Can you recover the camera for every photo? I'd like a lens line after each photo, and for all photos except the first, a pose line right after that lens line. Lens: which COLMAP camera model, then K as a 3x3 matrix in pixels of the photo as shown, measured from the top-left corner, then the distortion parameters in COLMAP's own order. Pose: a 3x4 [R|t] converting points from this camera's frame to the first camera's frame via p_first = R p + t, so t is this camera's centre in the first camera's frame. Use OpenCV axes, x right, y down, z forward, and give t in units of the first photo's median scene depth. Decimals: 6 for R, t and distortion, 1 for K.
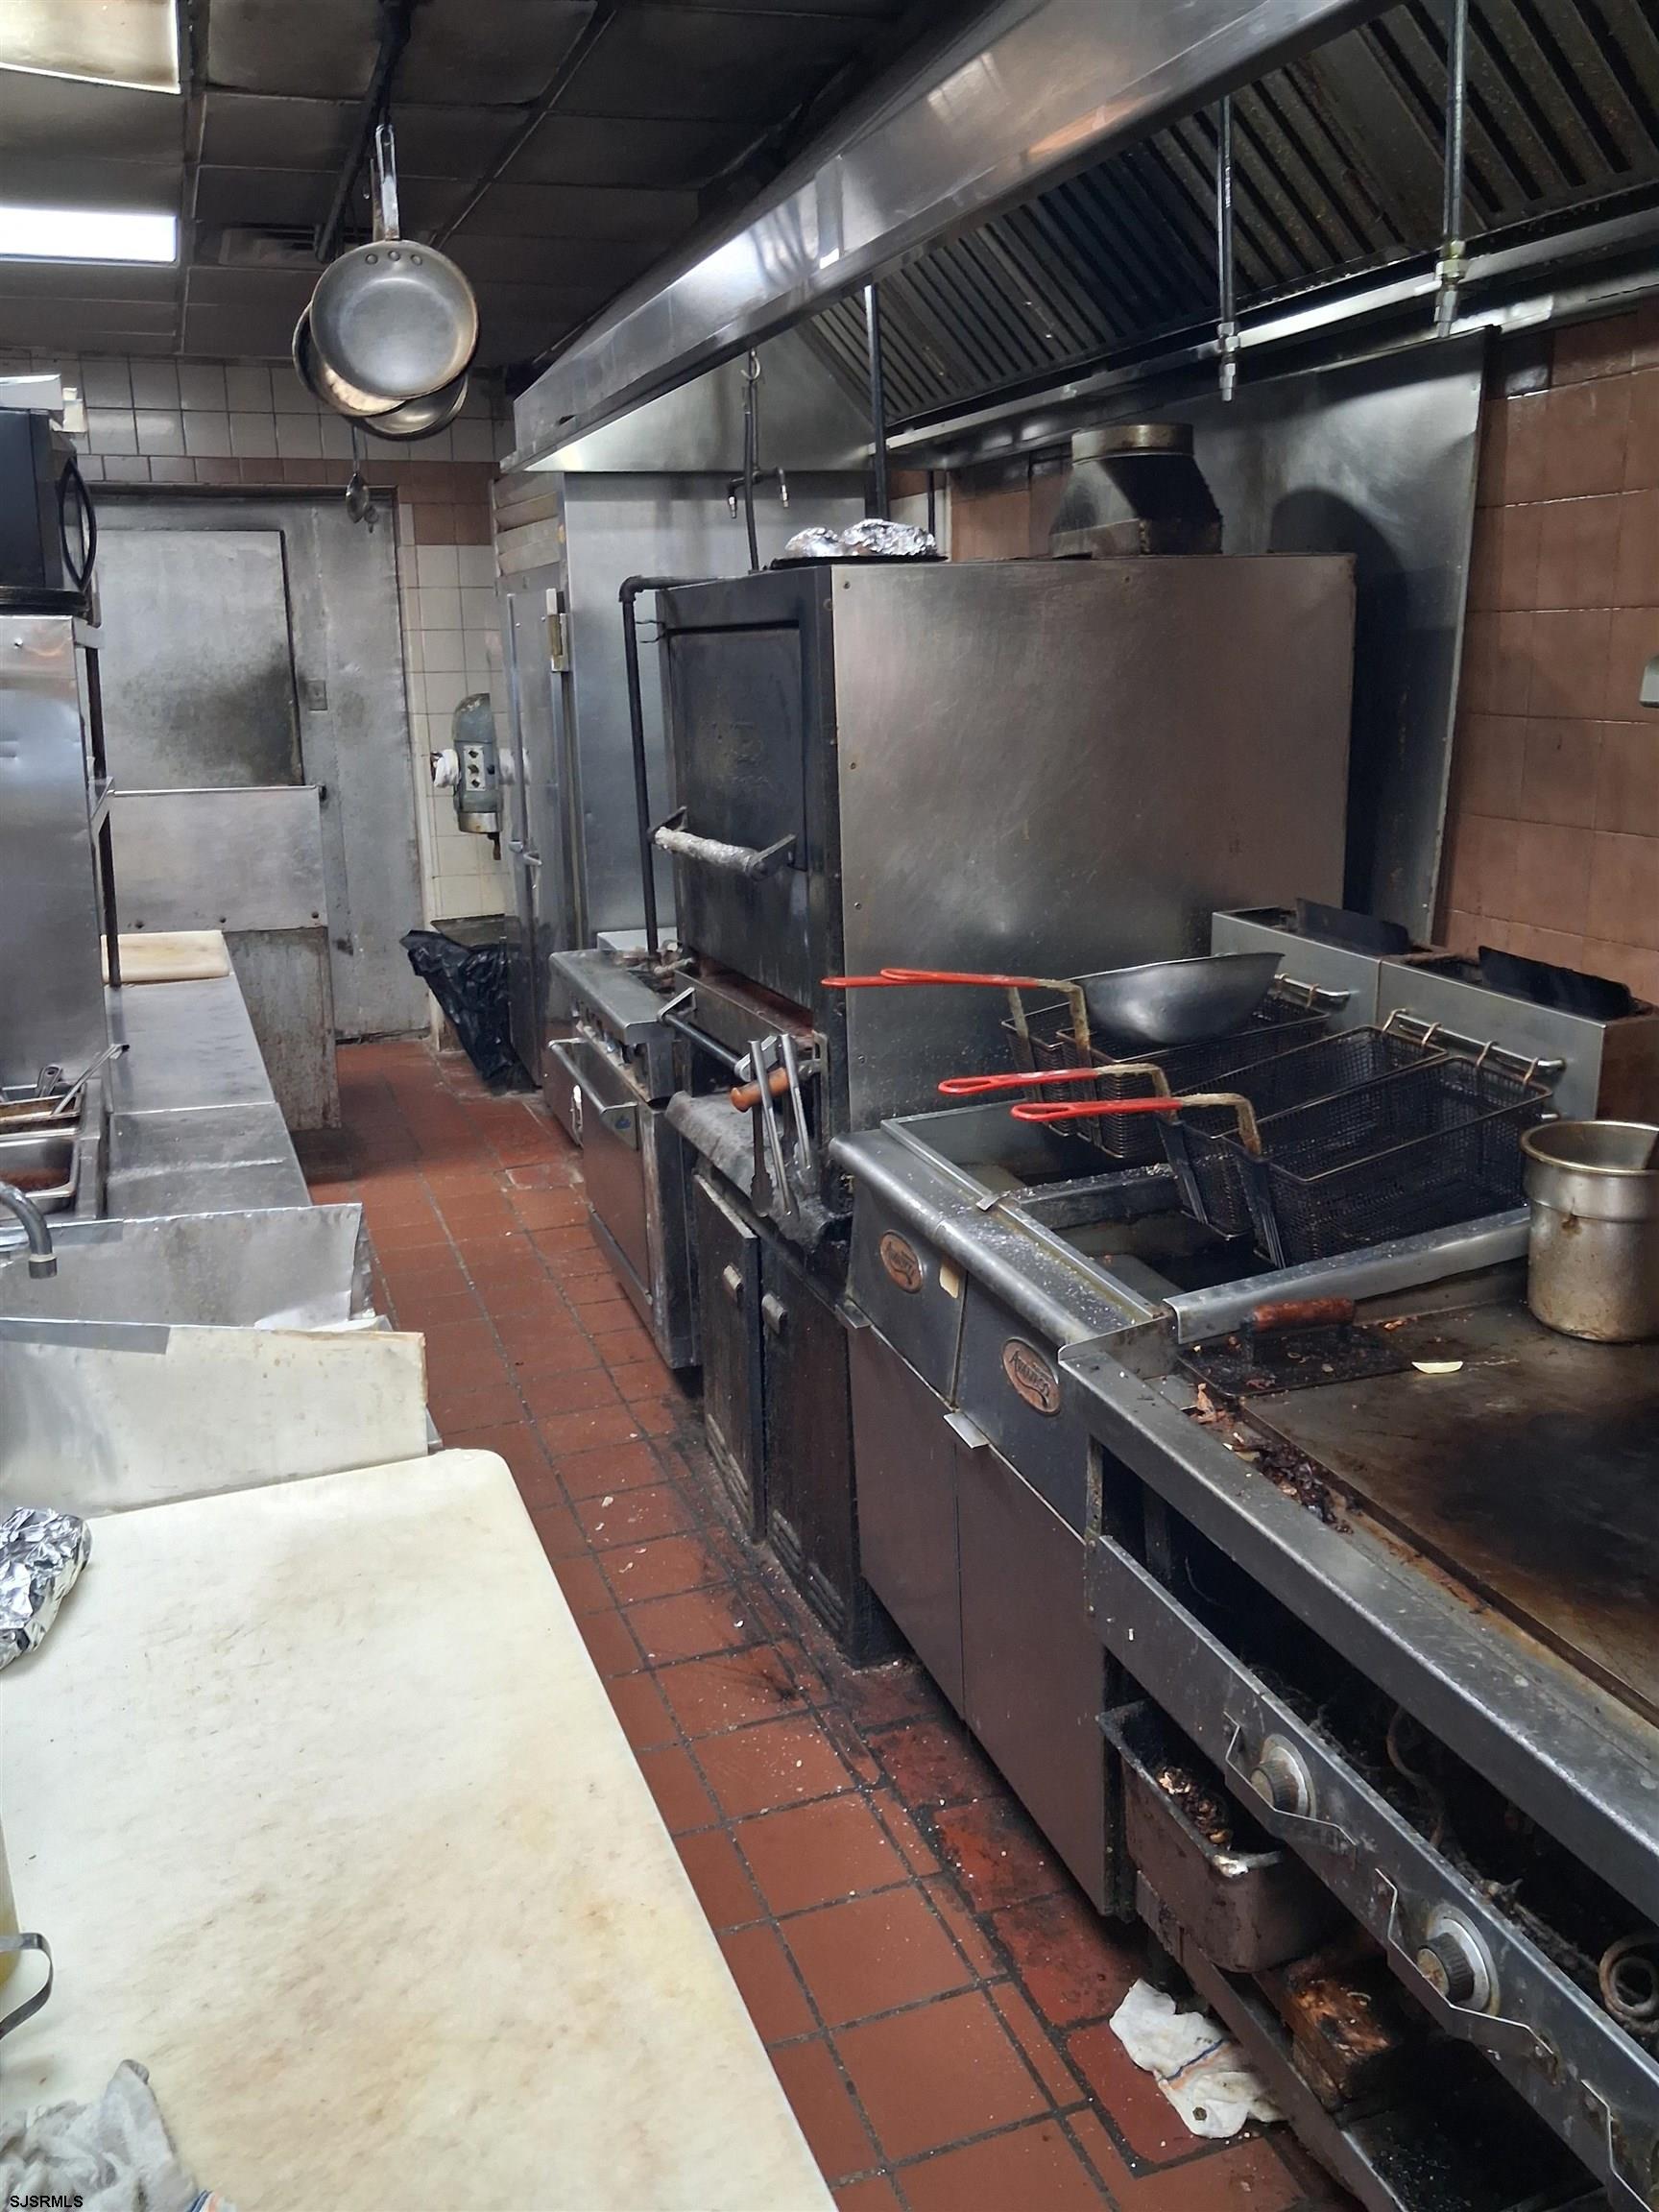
lens RADIAL K [[1733.7, 0, 851.2], [0, 1733.7, 1087.2], [0, 0, 1]] dist [0.029240, -0.052902]
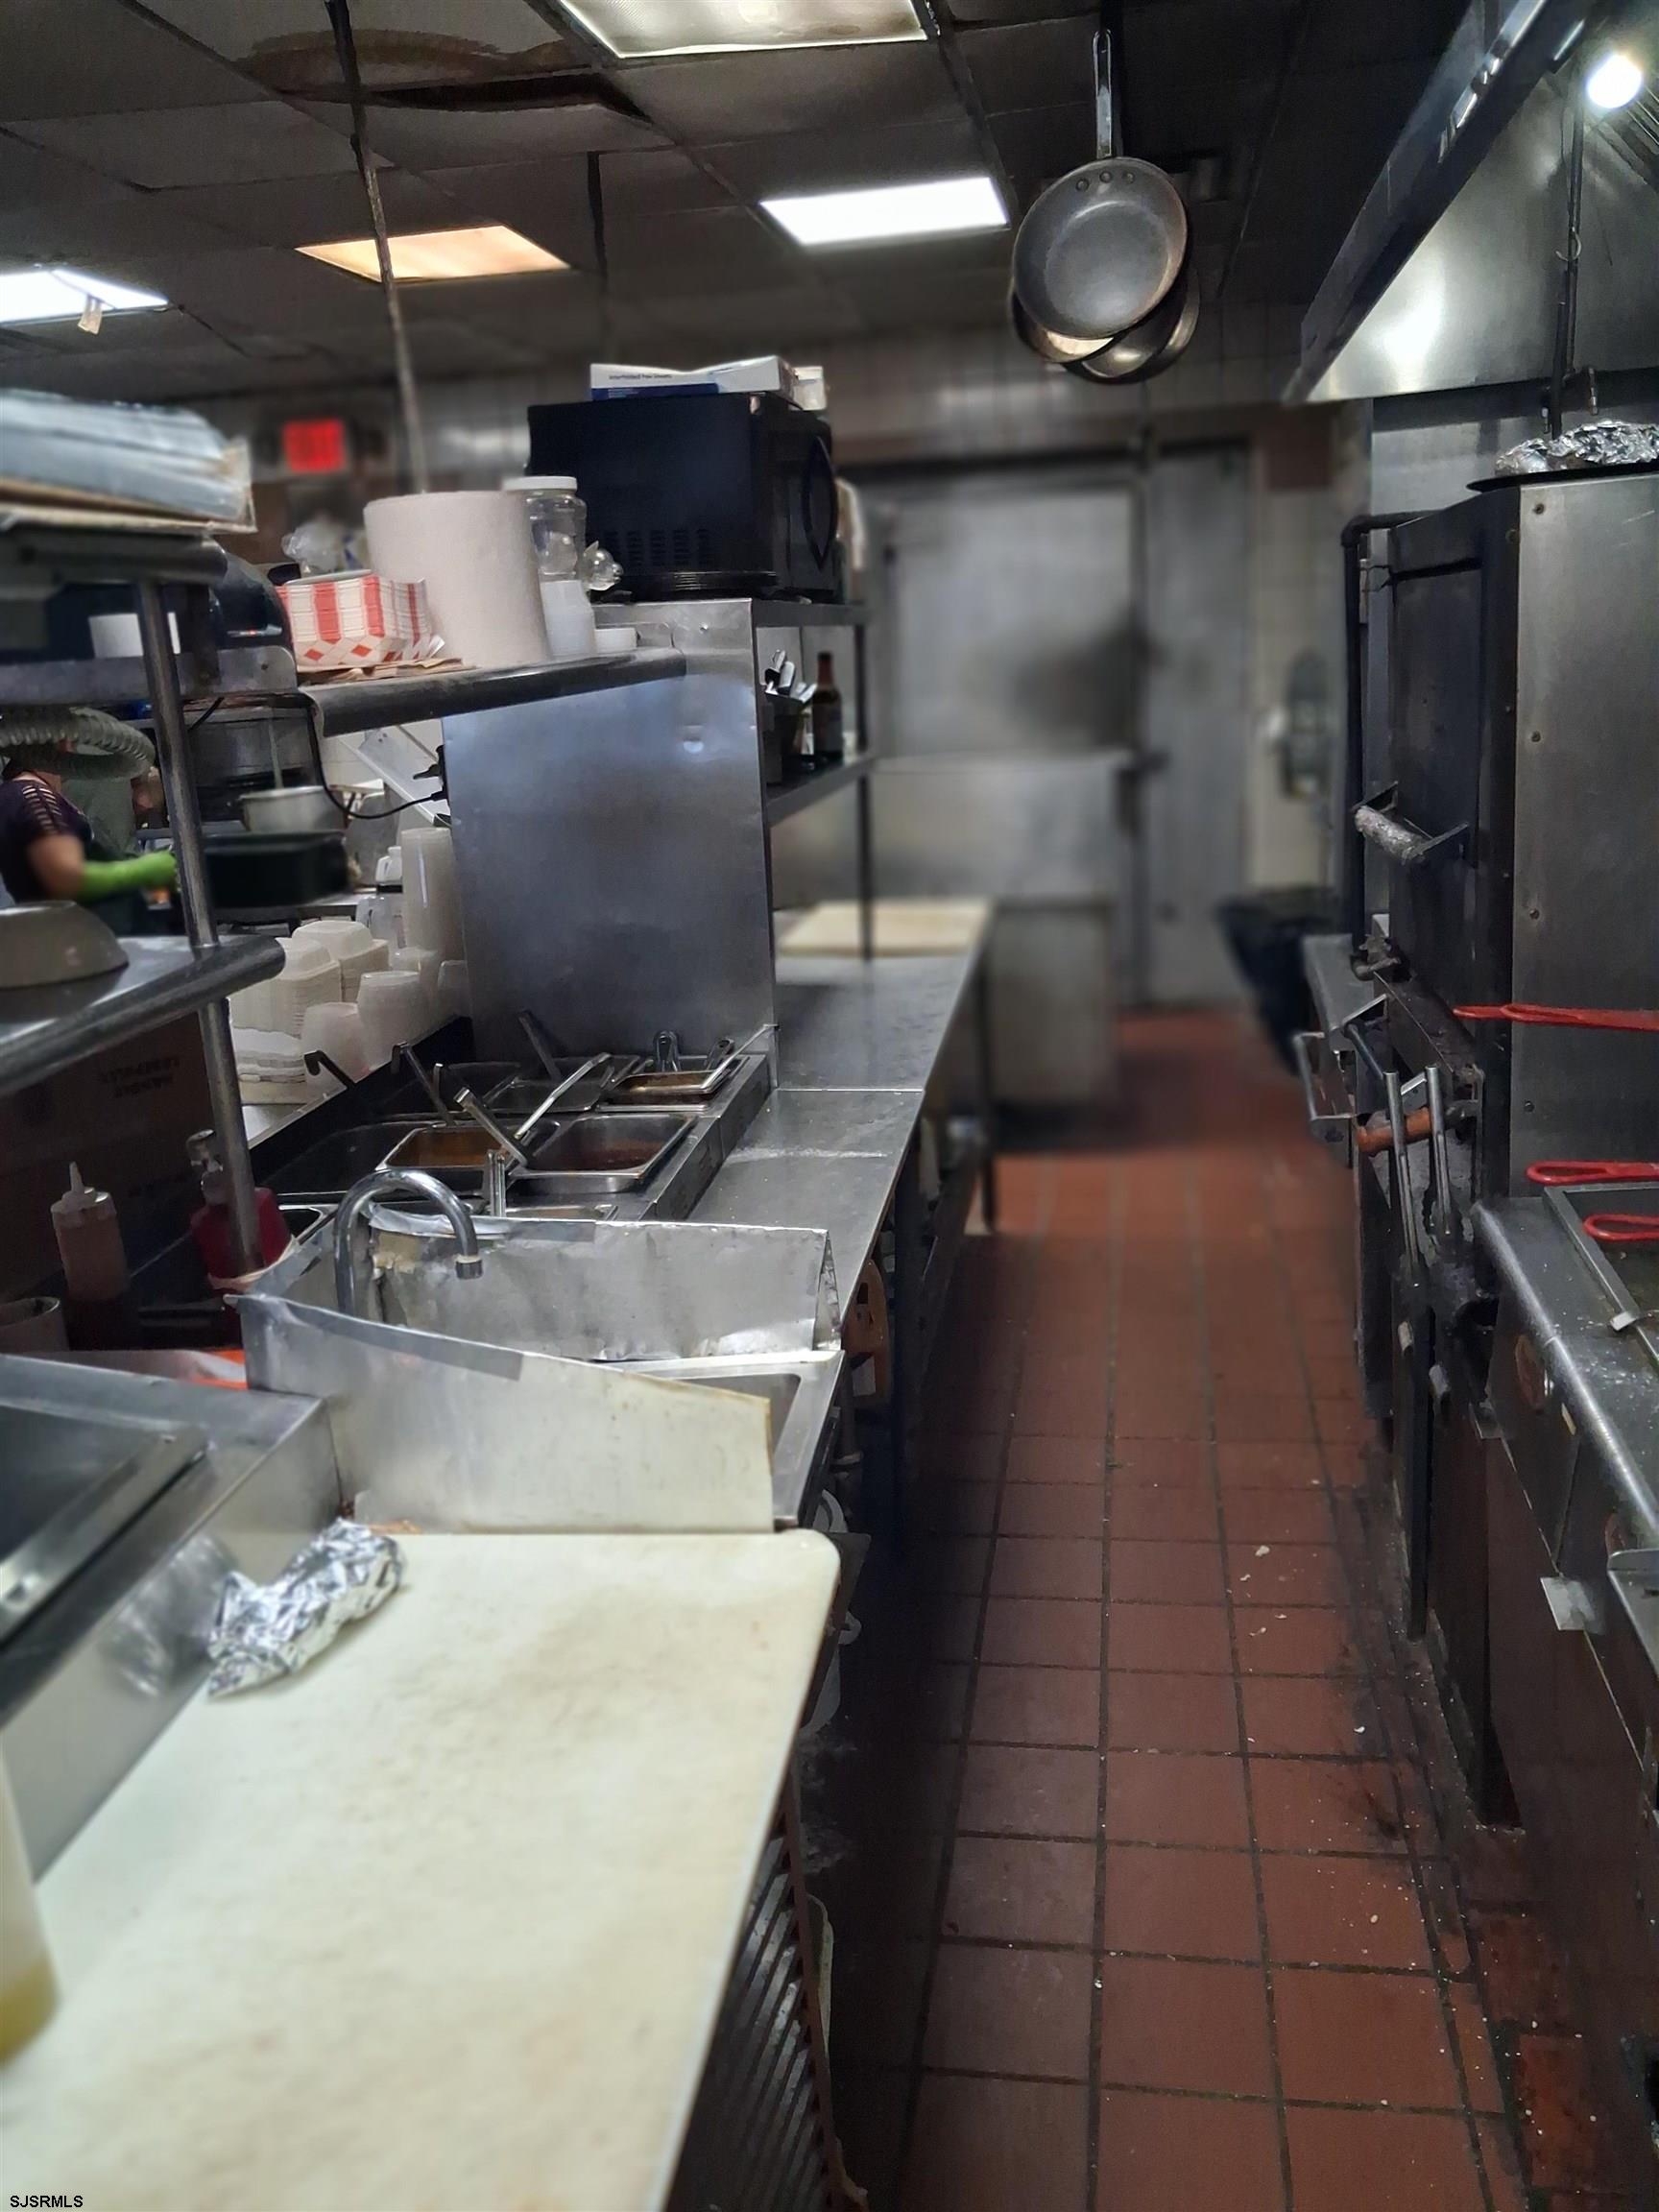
lens RADIAL K [[1733.7, 0, 849.0], [0, 1733.7, 1131.4], [0, 0, 1]] dist [0.029240, -0.052902]
pose [[0.869510, 0.097371, -0.484223, 0.150967], [-0.073189, 0.994953, 0.068650, -0.044763], [0.488463, -0.024252, 0.872247, 0.171789]]
